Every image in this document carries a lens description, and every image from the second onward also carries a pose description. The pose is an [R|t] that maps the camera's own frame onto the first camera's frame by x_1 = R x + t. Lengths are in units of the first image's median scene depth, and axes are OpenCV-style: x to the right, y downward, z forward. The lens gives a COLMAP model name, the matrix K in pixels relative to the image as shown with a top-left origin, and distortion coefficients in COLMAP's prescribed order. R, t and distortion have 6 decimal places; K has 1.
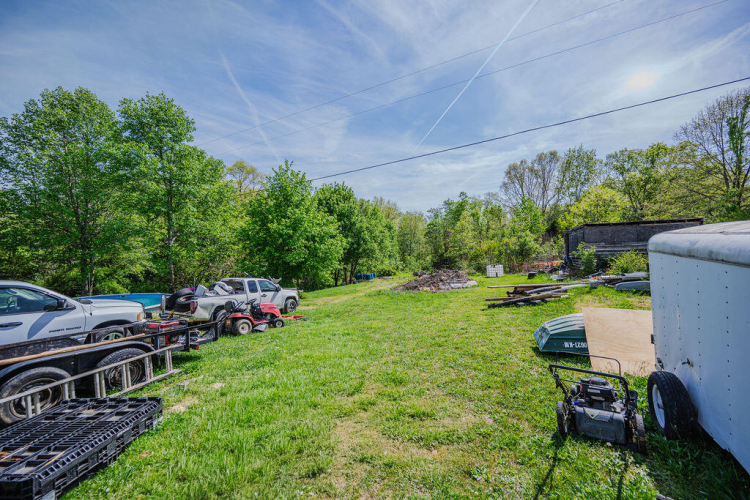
lens RADIAL K [[282.1, 0, 375.0], [0, 282.1, 250.0], [0, 0, 1]] dist [-0.001393, -0.000102]
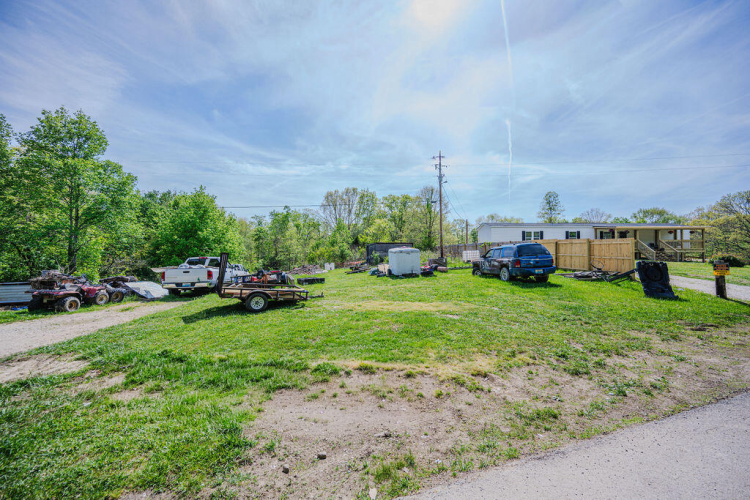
lens RADIAL K [[295.1, 0, 375.0], [0, 295.1, 250.0], [0, 0, 1]] dist [-0.001665, -0.000089]
pose [[0.789385, 0.032004, 0.613064, -0.202203], [-0.019713, 0.999447, -0.026793, 0.007523], [-0.613583, 0.009065, 0.789579, -0.254031]]
